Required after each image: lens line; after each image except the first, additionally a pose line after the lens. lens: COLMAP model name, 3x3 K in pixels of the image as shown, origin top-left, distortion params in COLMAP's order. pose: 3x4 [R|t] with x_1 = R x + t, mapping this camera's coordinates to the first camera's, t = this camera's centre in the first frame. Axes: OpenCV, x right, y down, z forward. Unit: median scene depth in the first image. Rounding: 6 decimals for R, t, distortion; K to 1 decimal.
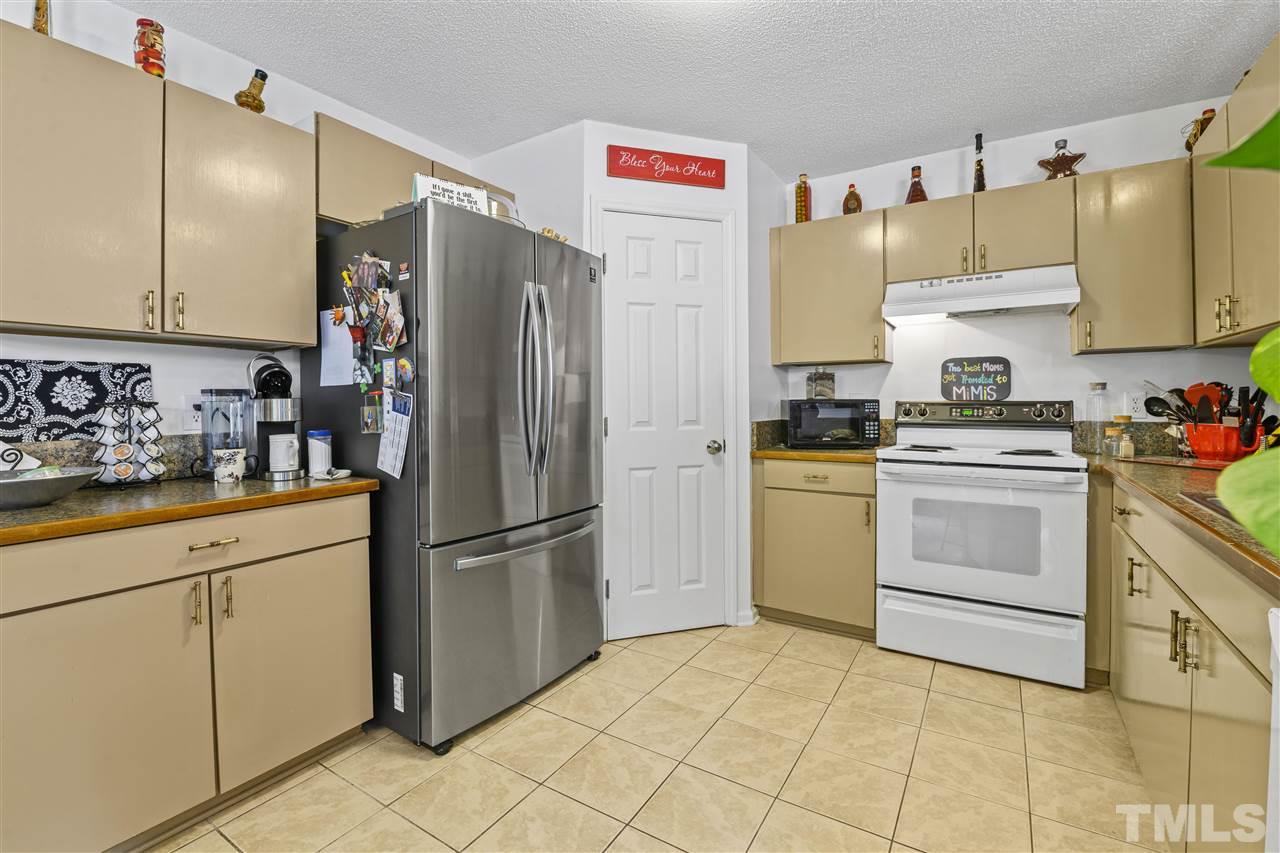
lens RADIAL K [[565.7, 0, 635.0], [0, 565.7, 410.6], [0, 0, 1]] dist [0.000513, -0.011725]
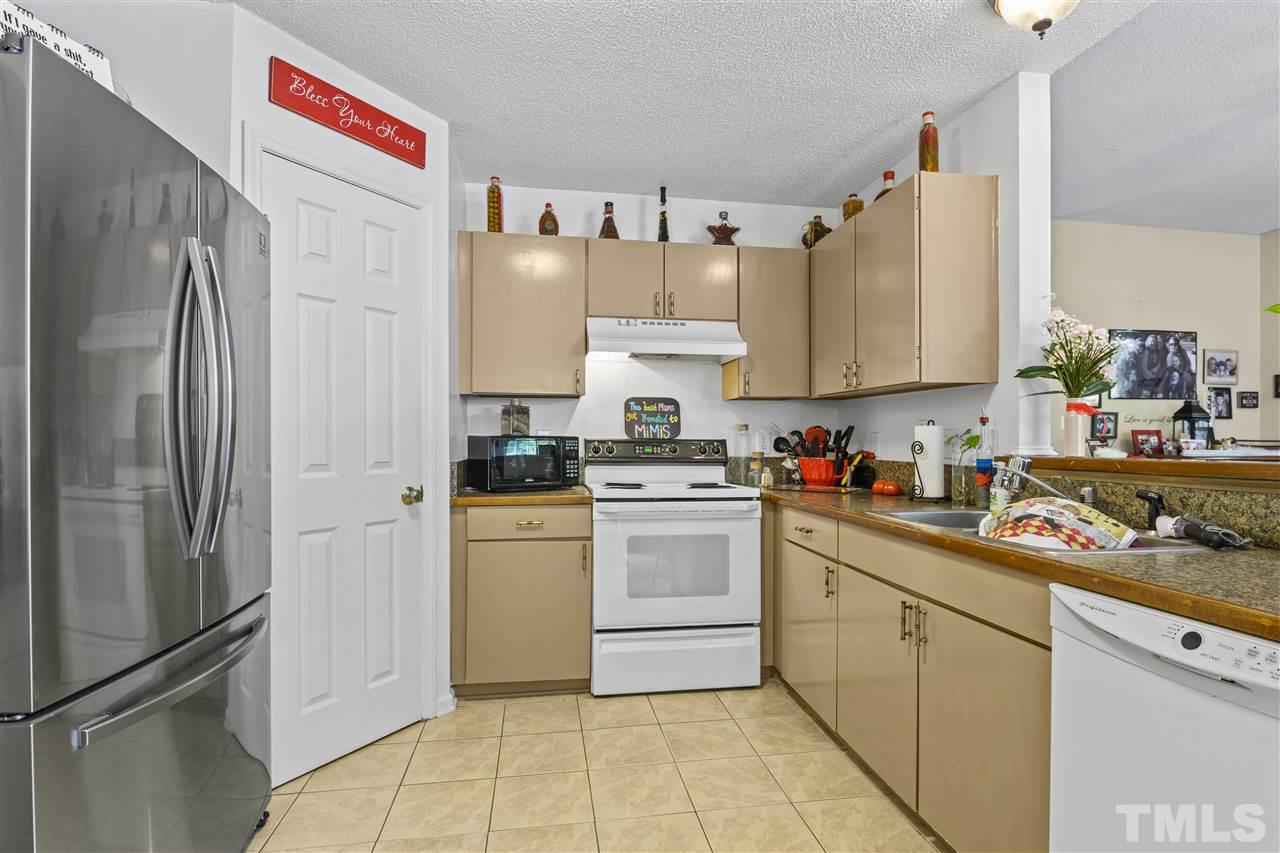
lens RADIAL K [[640.6, 0, 644.6], [0, 640.6, 444.7], [0, 0, 1]] dist [-0.002741, -0.000880]
pose [[0.740986, 0.001495, 0.671519, -0.226660], [0.001984, 0.999988, -0.004416, -0.001386], [-0.671517, 0.004605, 0.740974, 0.135807]]
